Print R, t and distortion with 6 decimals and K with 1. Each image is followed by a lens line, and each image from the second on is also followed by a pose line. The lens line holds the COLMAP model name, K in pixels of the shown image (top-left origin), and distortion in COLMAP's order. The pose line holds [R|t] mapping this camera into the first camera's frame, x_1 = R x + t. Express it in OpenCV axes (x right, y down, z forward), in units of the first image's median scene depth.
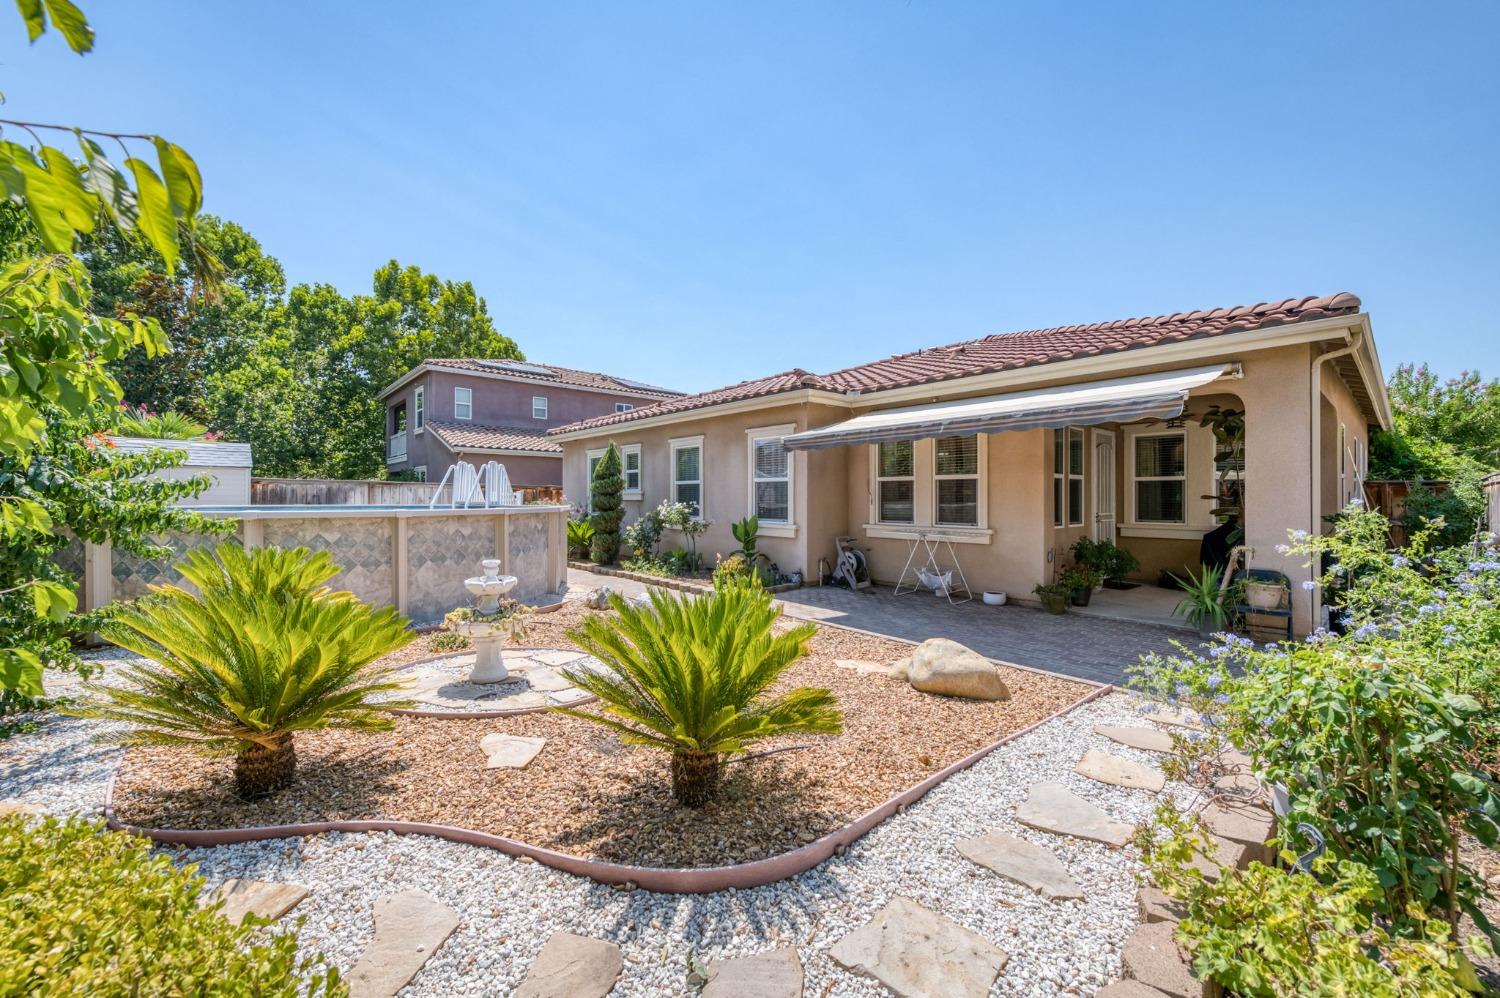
lens RADIAL K [[573.0, 0, 742.5], [0, 573.0, 496.6], [0, 0, 1]] dist [0.001082, 0.000080]
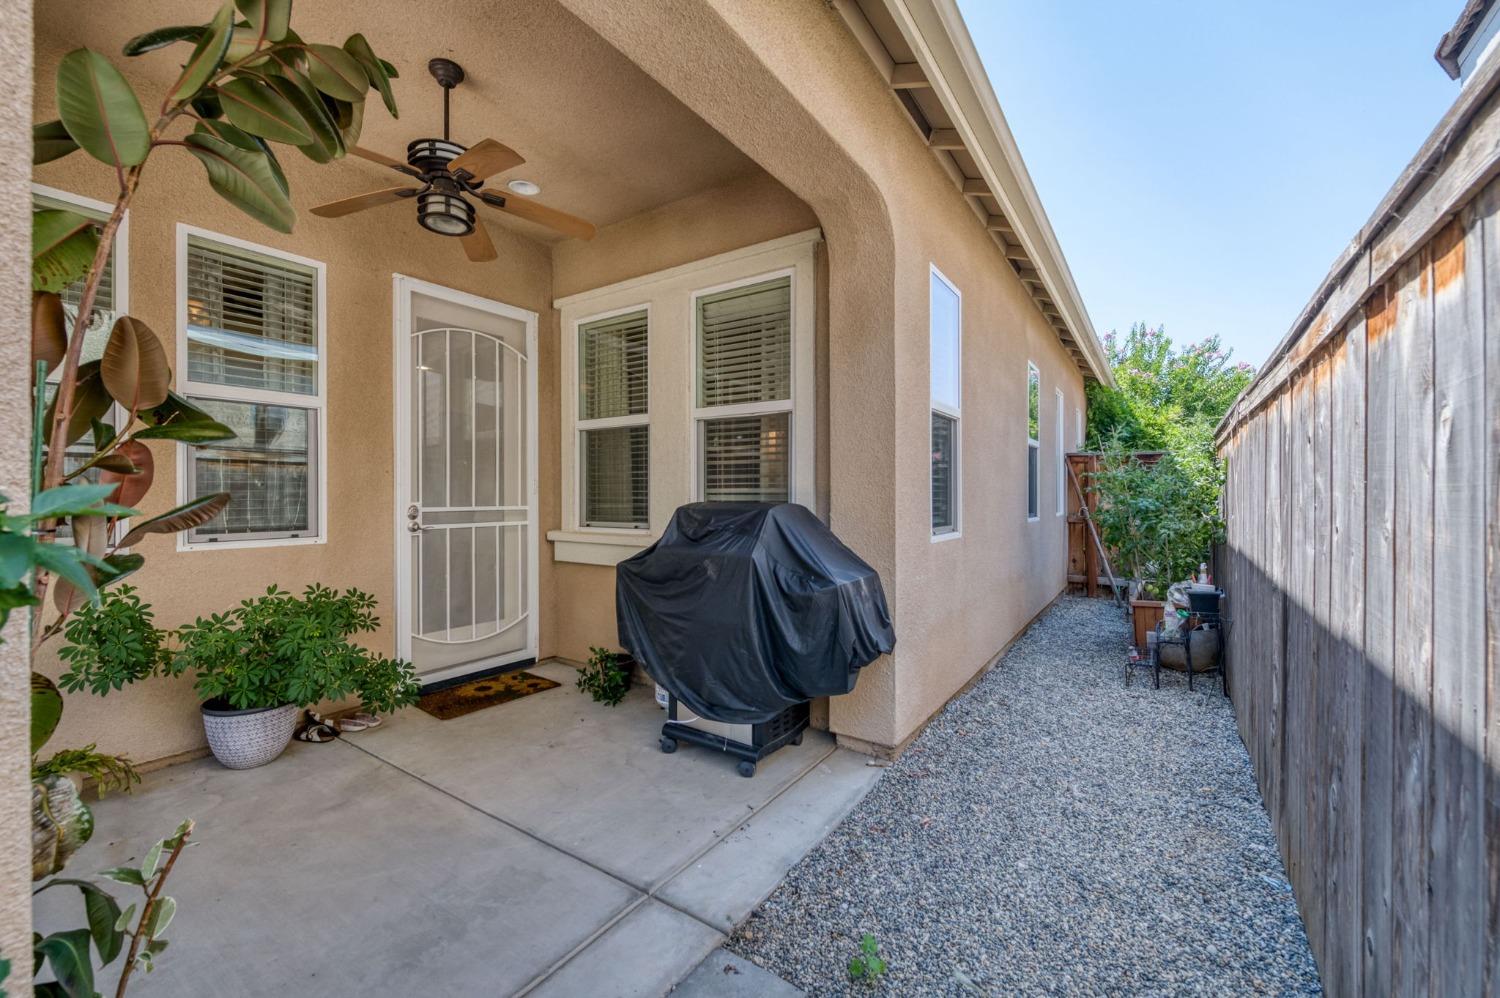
lens RADIAL K [[573.0, 0, 742.5], [0, 573.0, 496.6], [0, 0, 1]] dist [0.001082, 0.000080]
pose [[0.974223, 0.004735, 0.225538, 0.327721], [-0.008503, 0.999840, 0.015740, 0.007121], [-0.225428, -0.017252, 0.974107, 0.256340]]
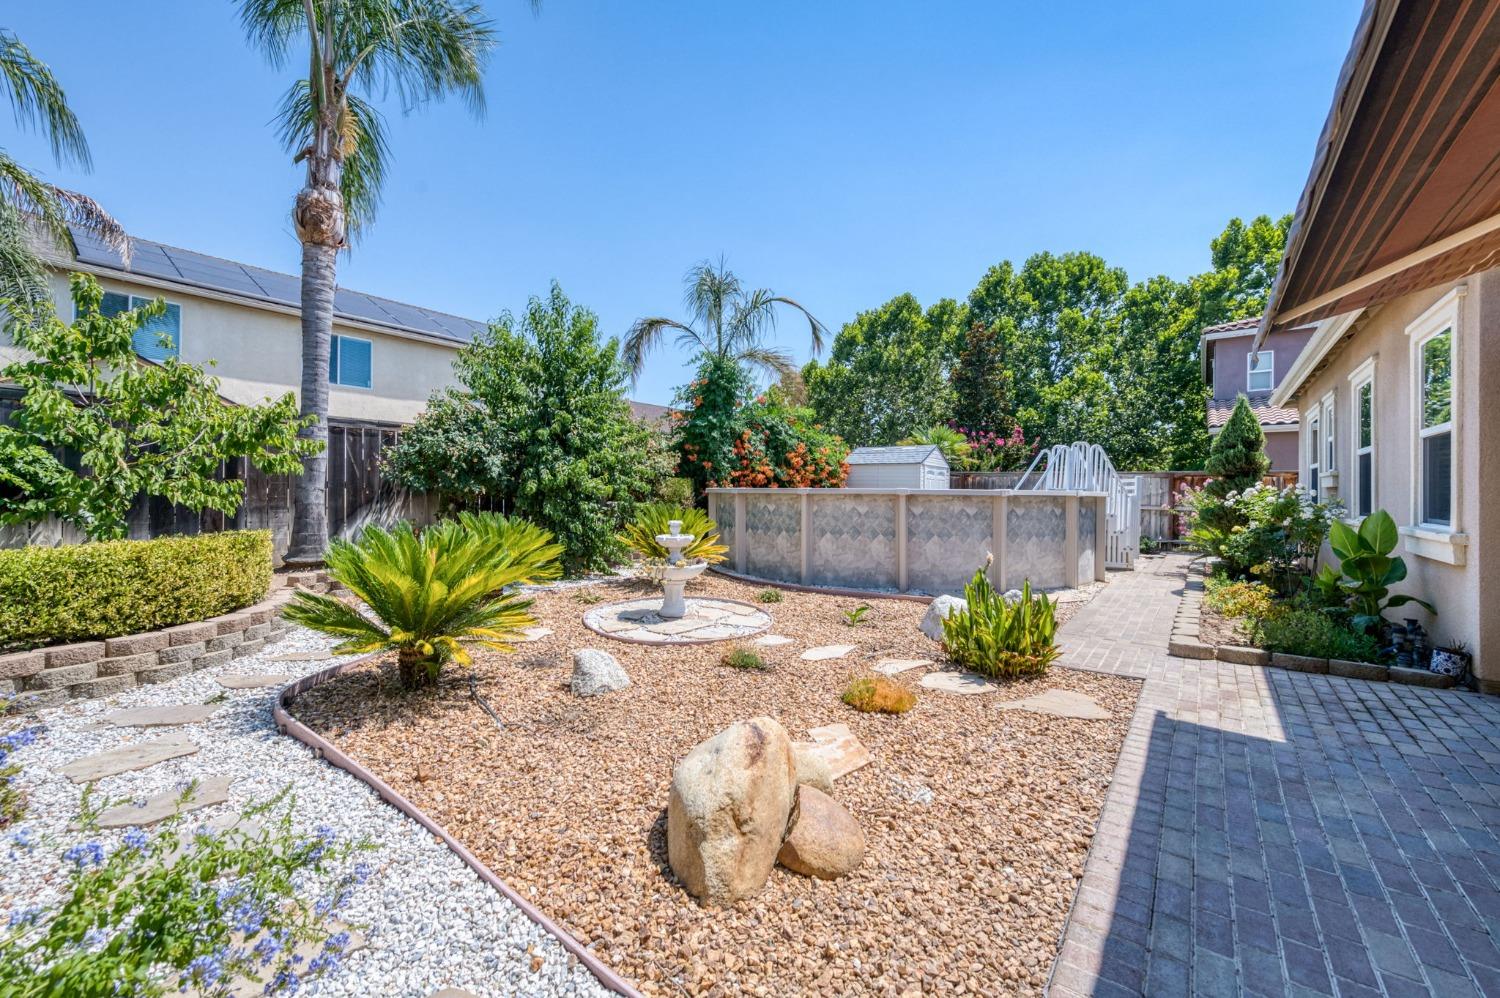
lens RADIAL K [[594.5, 0, 768.3], [0, 594.5, 497.1], [0, 0, 1]] dist [0.001517, -0.000222]
pose [[0.221181, 0.004815, -0.975221, 0.190233], [-0.005797, 0.999977, 0.003623, 0.011005], [0.975216, 0.004852, 0.221204, 0.198826]]
